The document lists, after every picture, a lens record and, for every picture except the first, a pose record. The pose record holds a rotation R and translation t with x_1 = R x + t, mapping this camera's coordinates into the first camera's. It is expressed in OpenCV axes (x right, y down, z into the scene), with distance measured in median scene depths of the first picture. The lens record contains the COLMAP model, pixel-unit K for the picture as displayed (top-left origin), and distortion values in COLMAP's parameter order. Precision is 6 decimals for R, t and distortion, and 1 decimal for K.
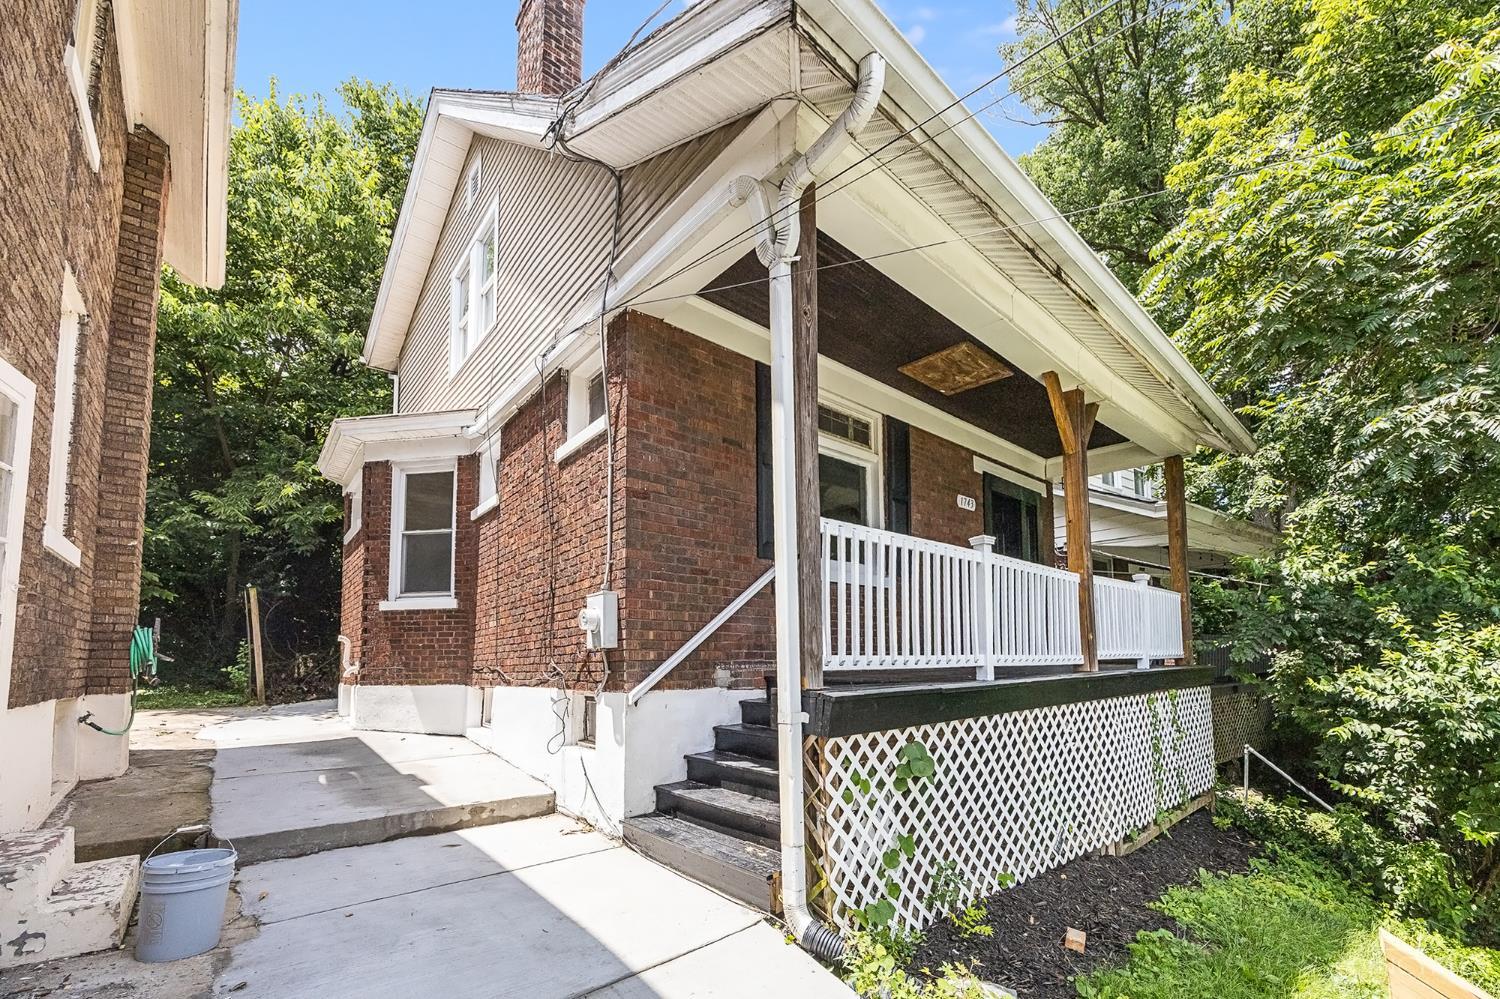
lens RADIAL K [[632.4, 0, 781.2], [0, 632.4, 538.3], [0, 0, 1]] dist [0.000579, -0.000048]
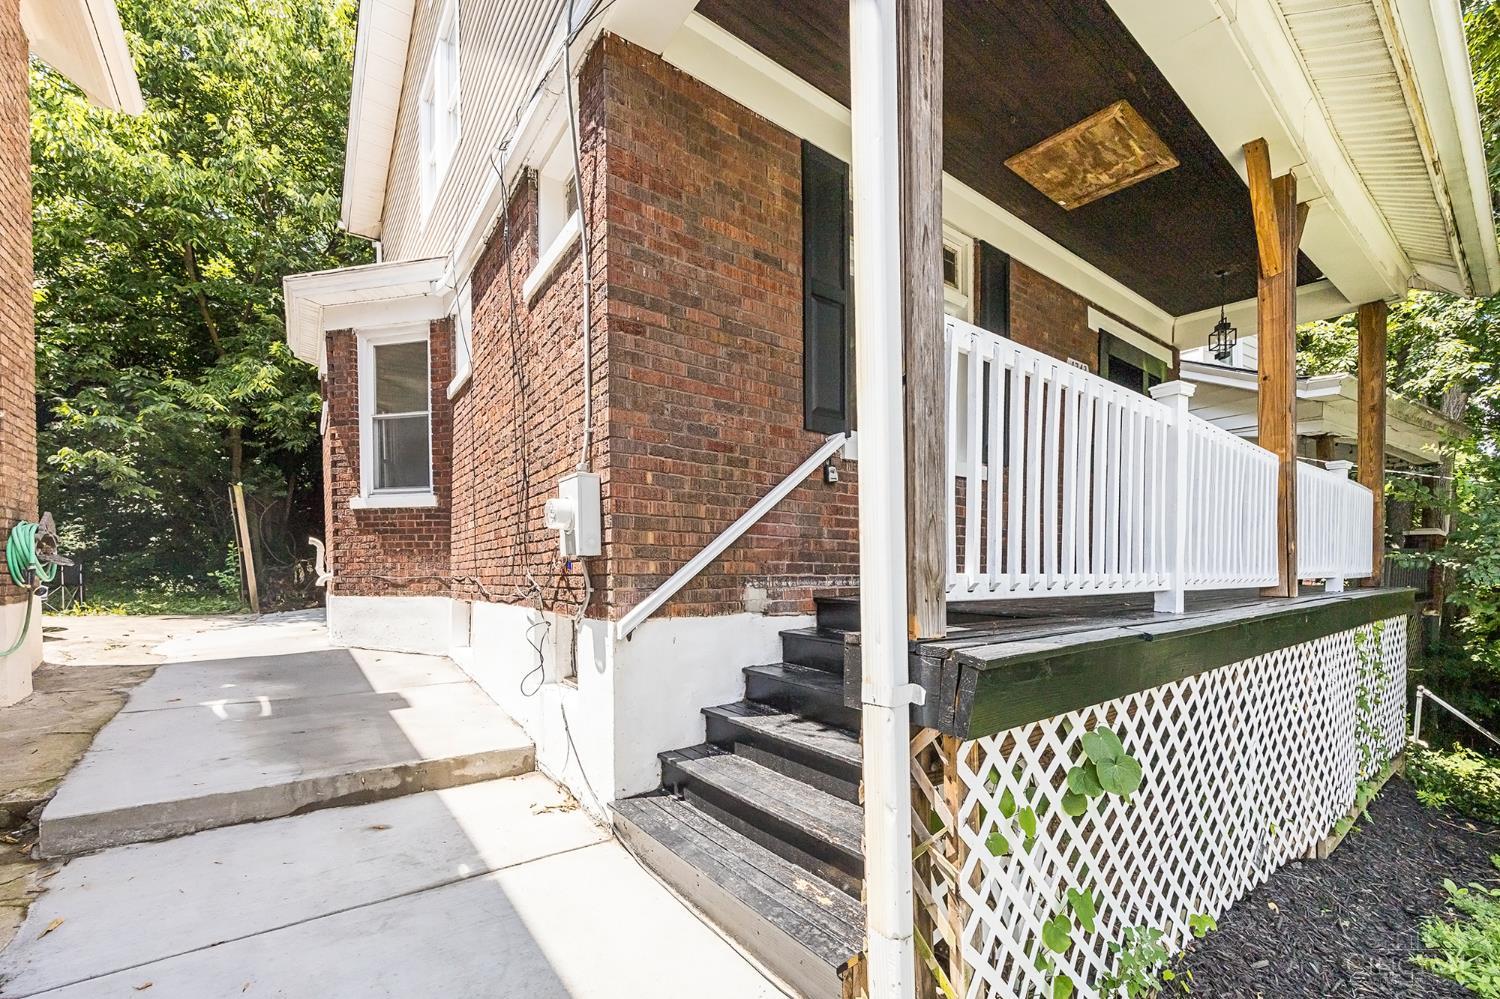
lens RADIAL K [[581.4, 0, 749.1], [0, 581.4, 515.5], [0, 0, 1]] dist [-0.001002, -0.000215]
pose [[0.994833, 0.003999, -0.101448, -0.035096], [0.006239, 0.994927, 0.100409, 0.064002], [0.101335, -0.100523, 0.989761, 0.375365]]
